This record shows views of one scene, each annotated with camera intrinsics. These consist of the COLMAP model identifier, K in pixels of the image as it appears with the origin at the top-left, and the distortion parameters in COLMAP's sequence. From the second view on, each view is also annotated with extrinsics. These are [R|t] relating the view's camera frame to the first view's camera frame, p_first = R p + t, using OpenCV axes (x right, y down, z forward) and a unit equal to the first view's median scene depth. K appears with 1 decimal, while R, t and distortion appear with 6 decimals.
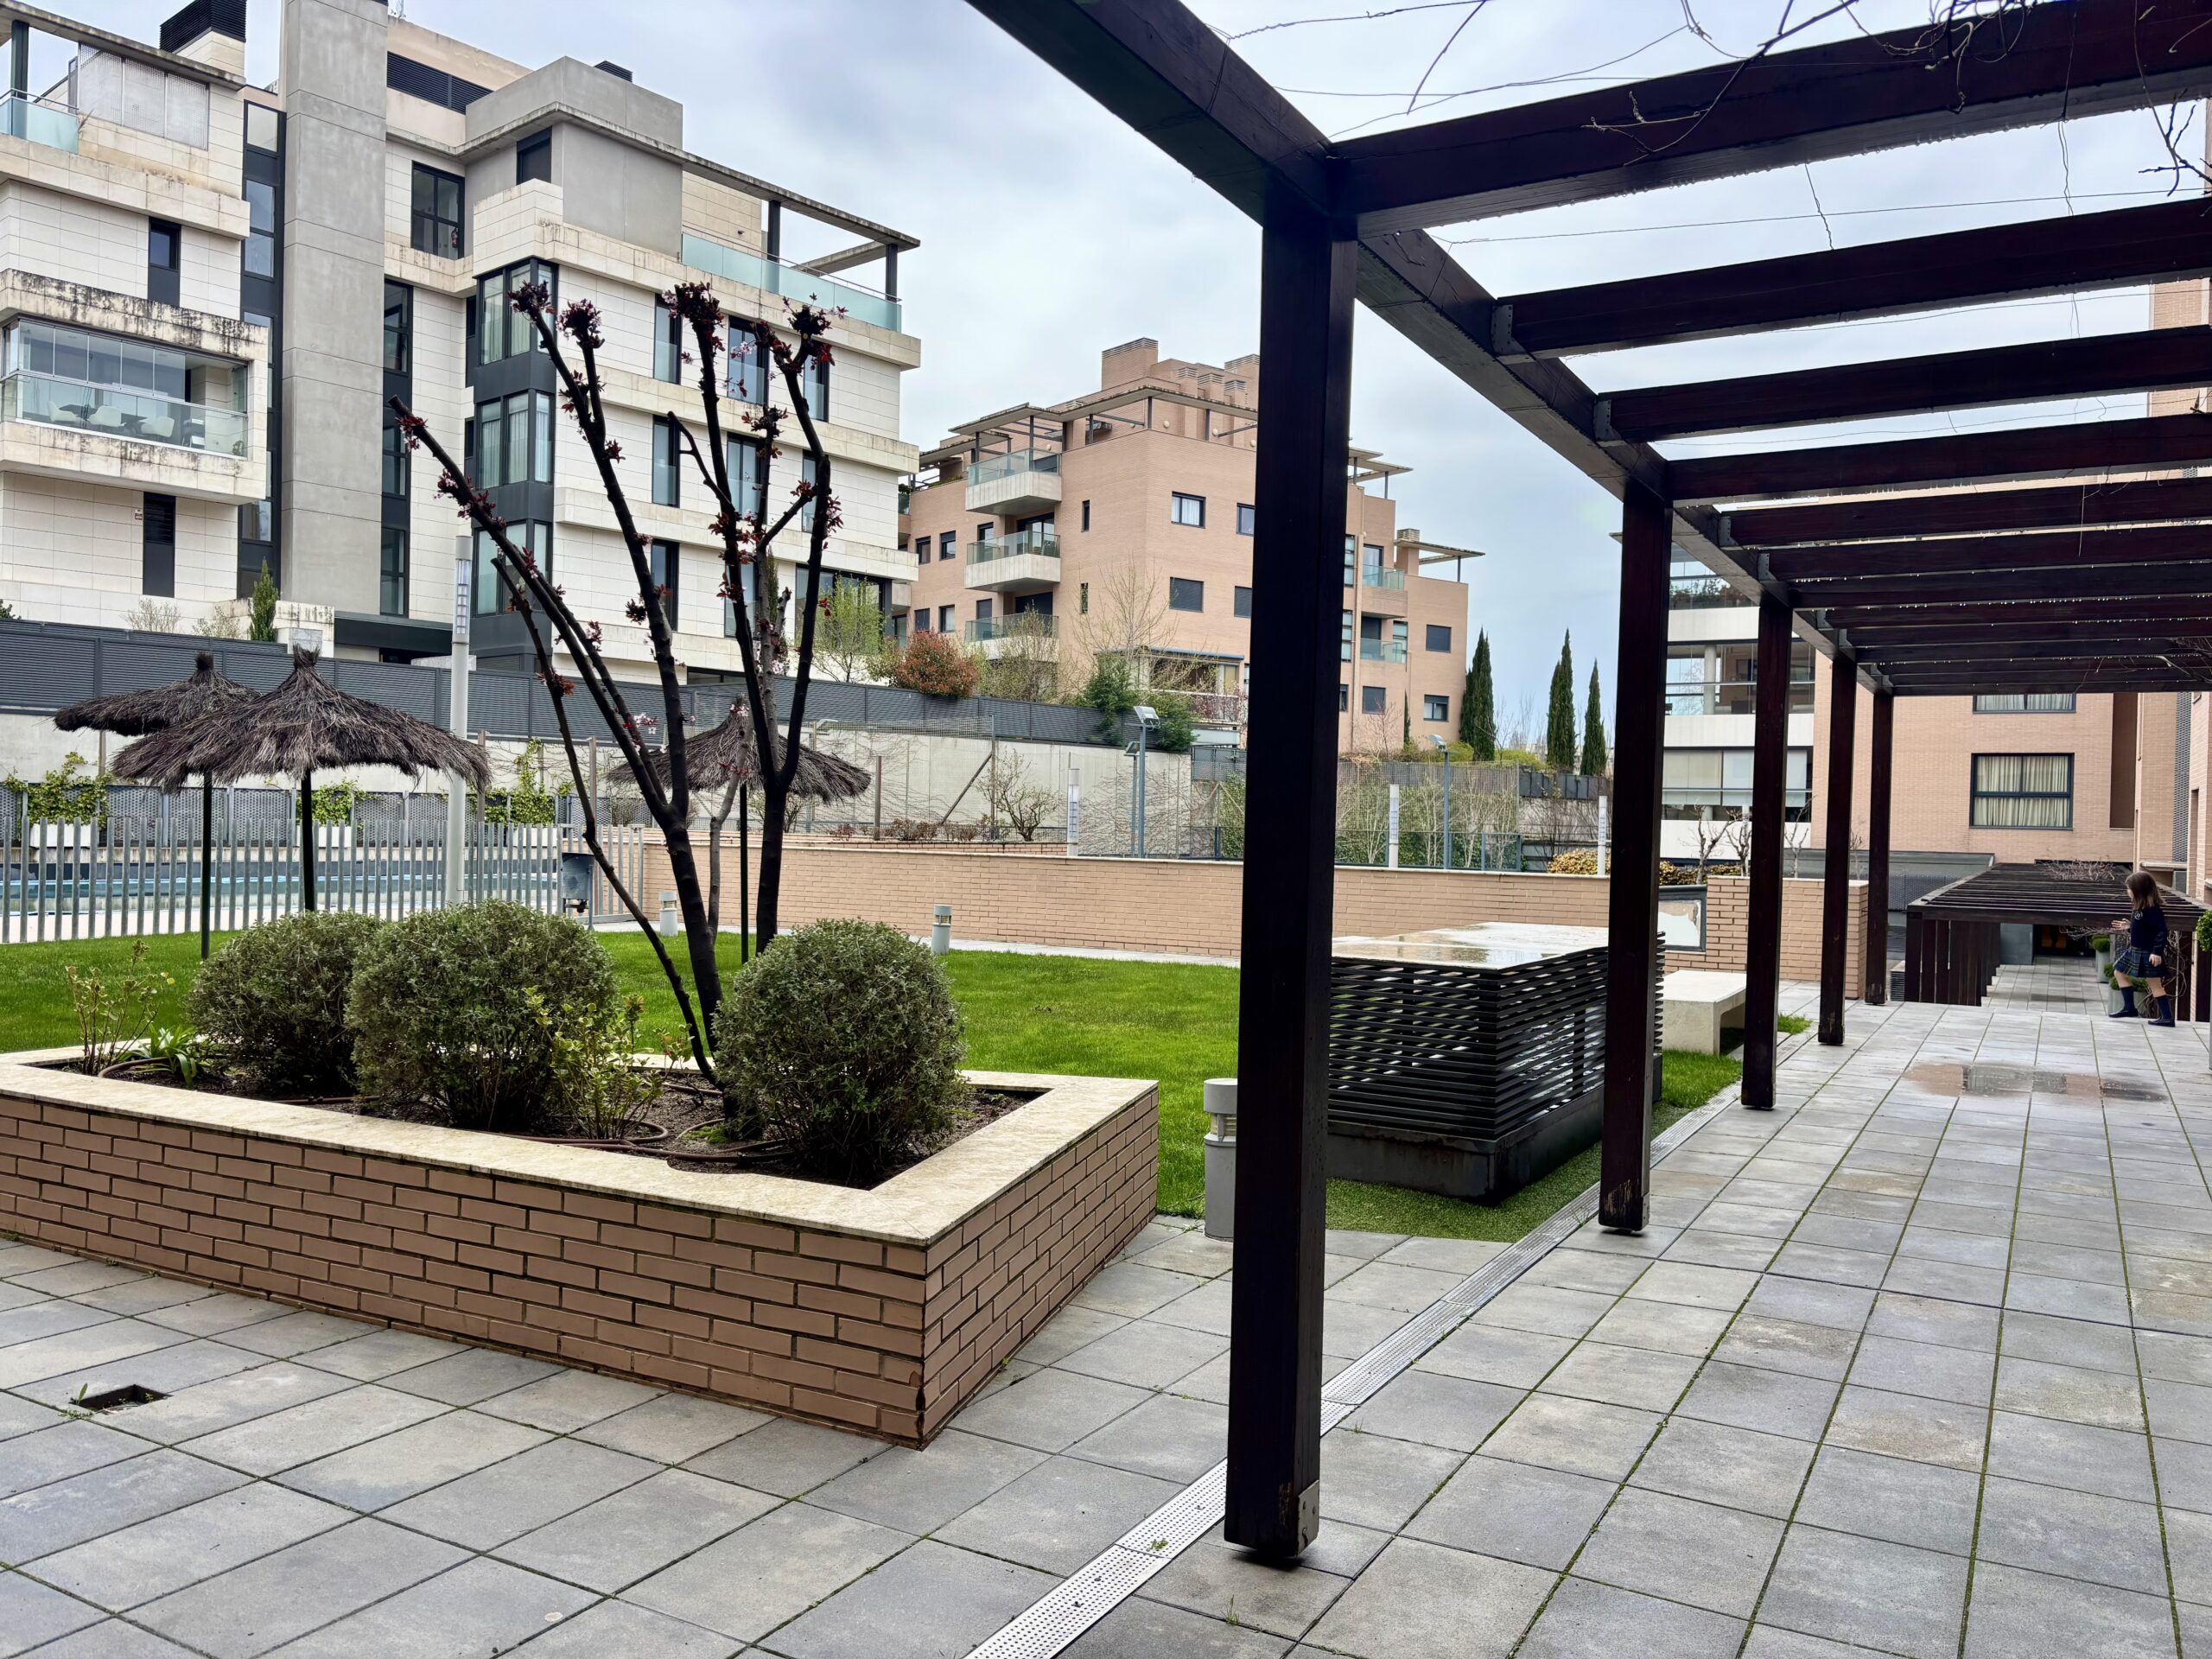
lens RADIAL K [[1678.0, 0, 1118.2], [0, 1678.0, 812.9], [0, 0, 1]] dist [0.090237, -0.102511]
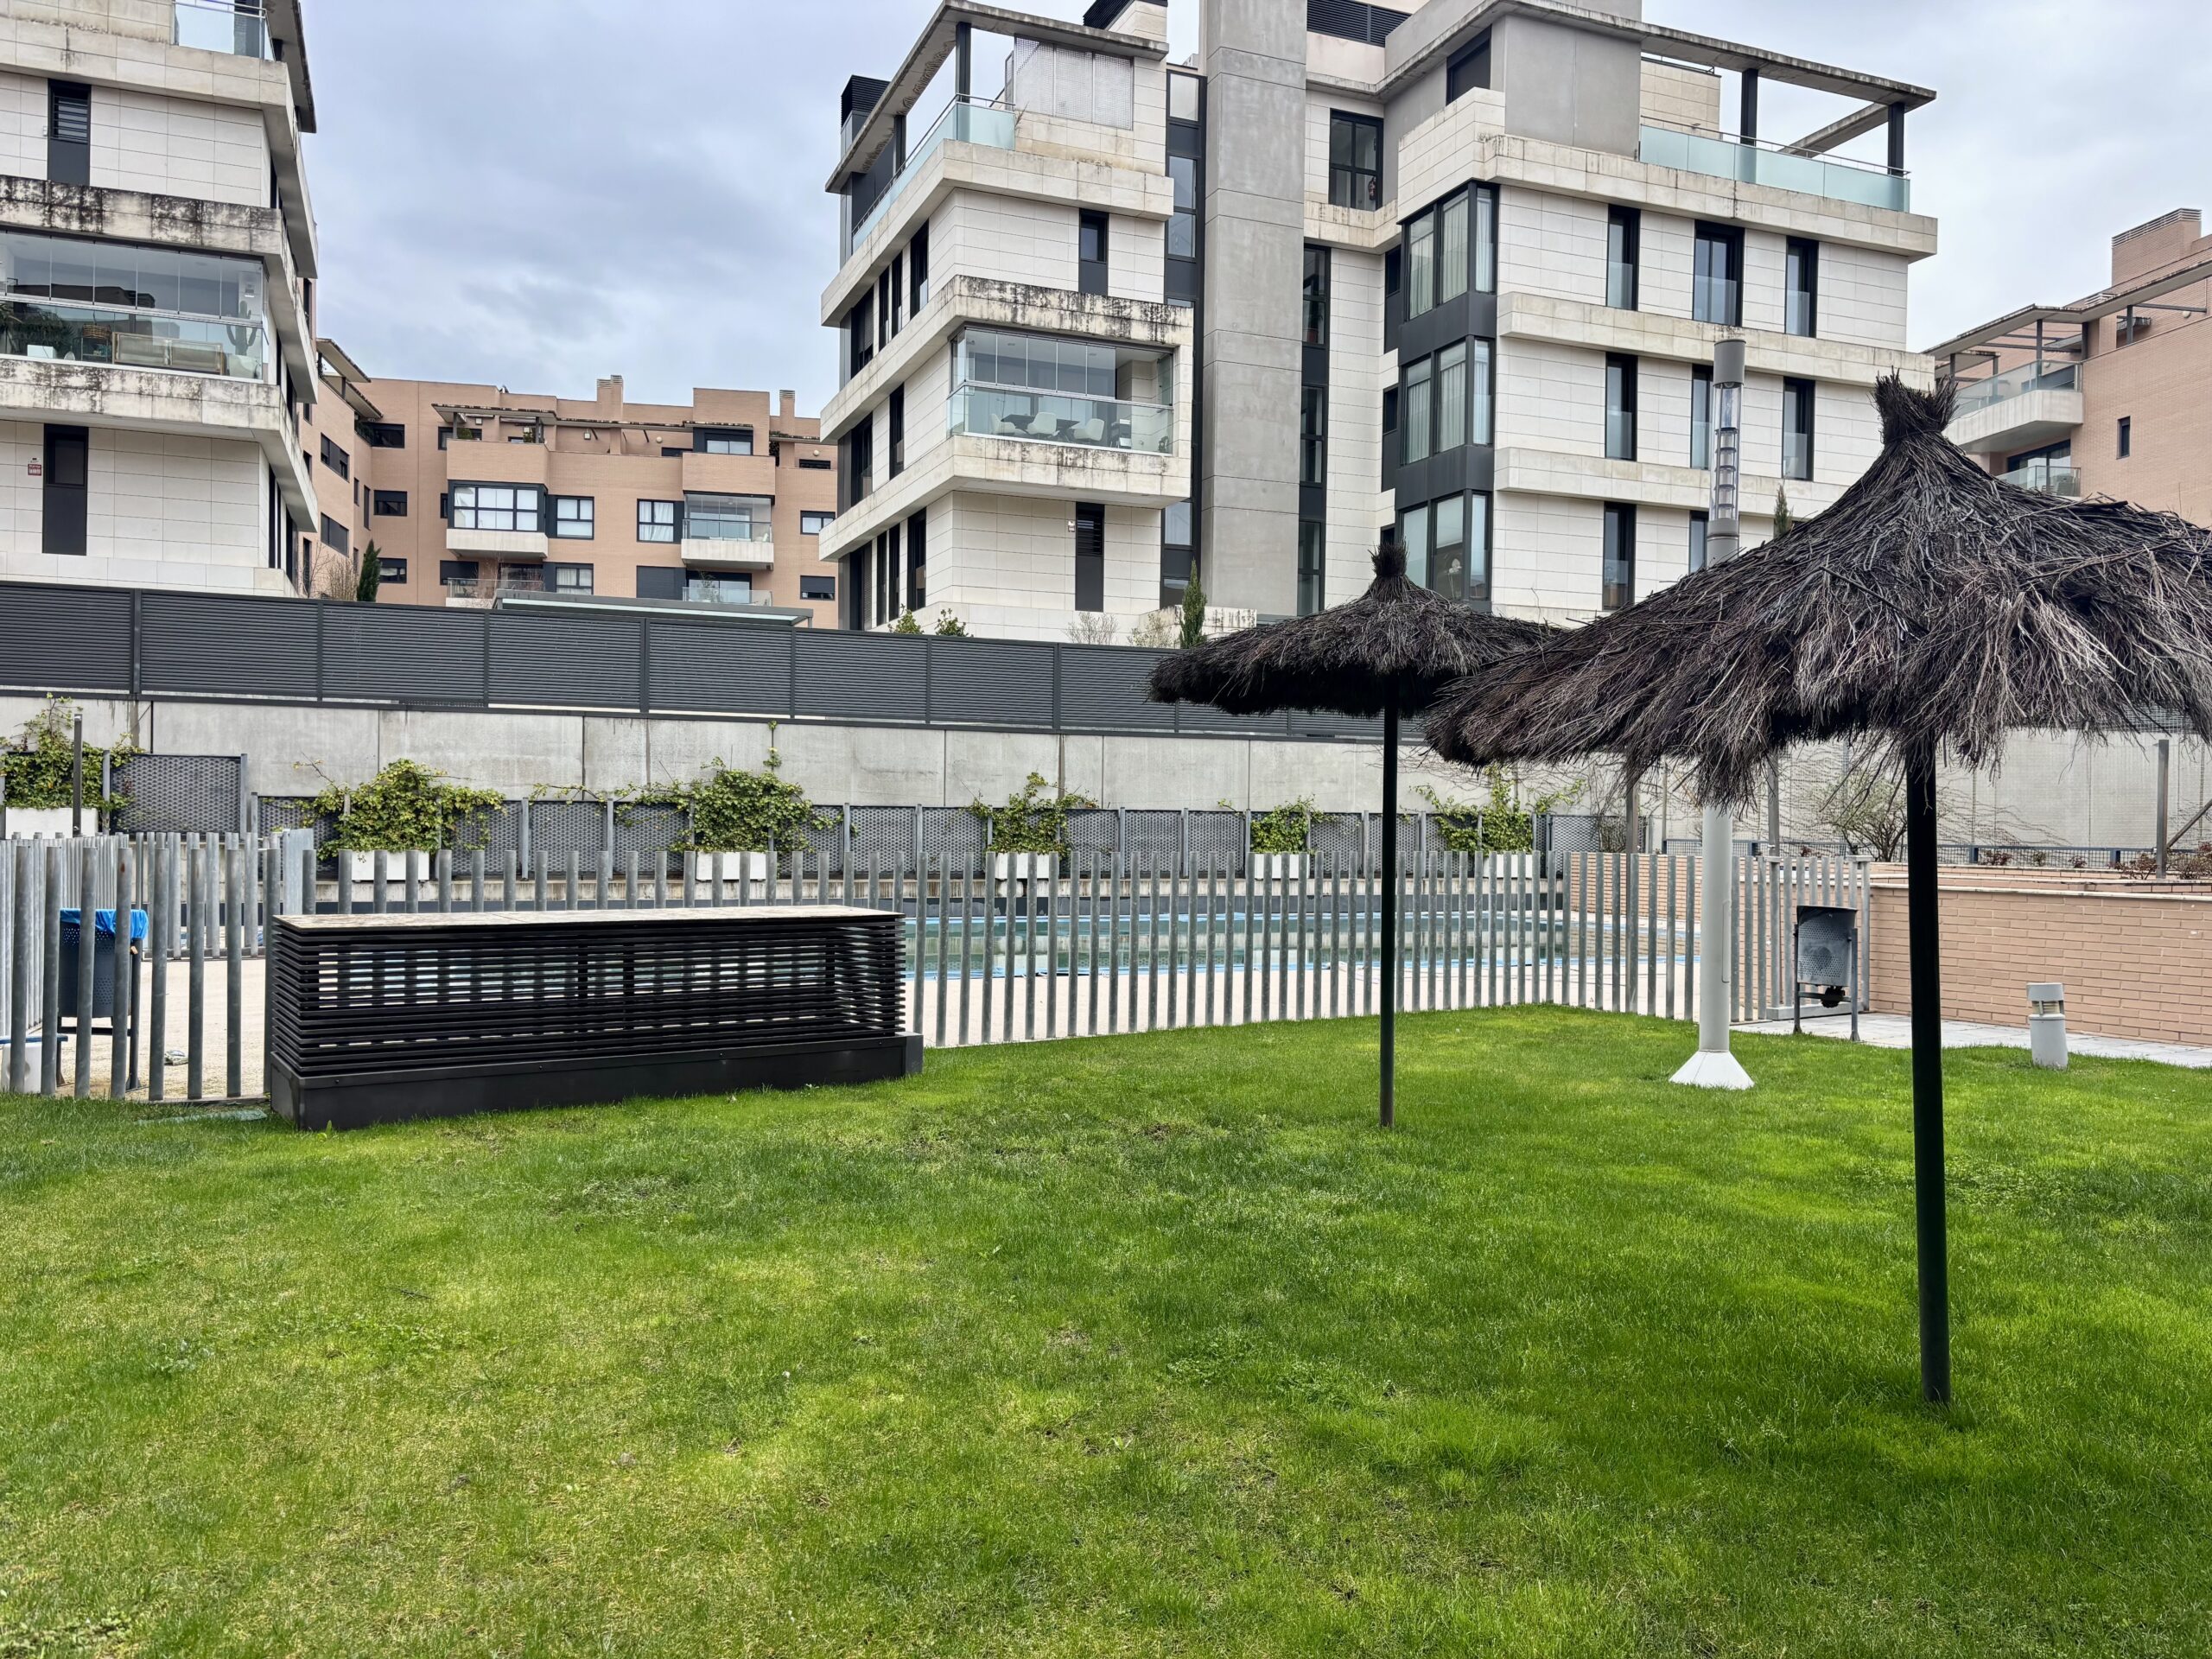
lens RADIAL K [[1670.8, 0, 1106.0], [0, 1670.8, 829.5], [0, 0, 1]] dist [0.038859, -0.103506]
pose [[0.891628, -0.010740, -0.452641, -0.130885], [0.009757, 0.999942, -0.004506, -0.001152], [0.452663, -0.000398, 0.891682, 0.171965]]
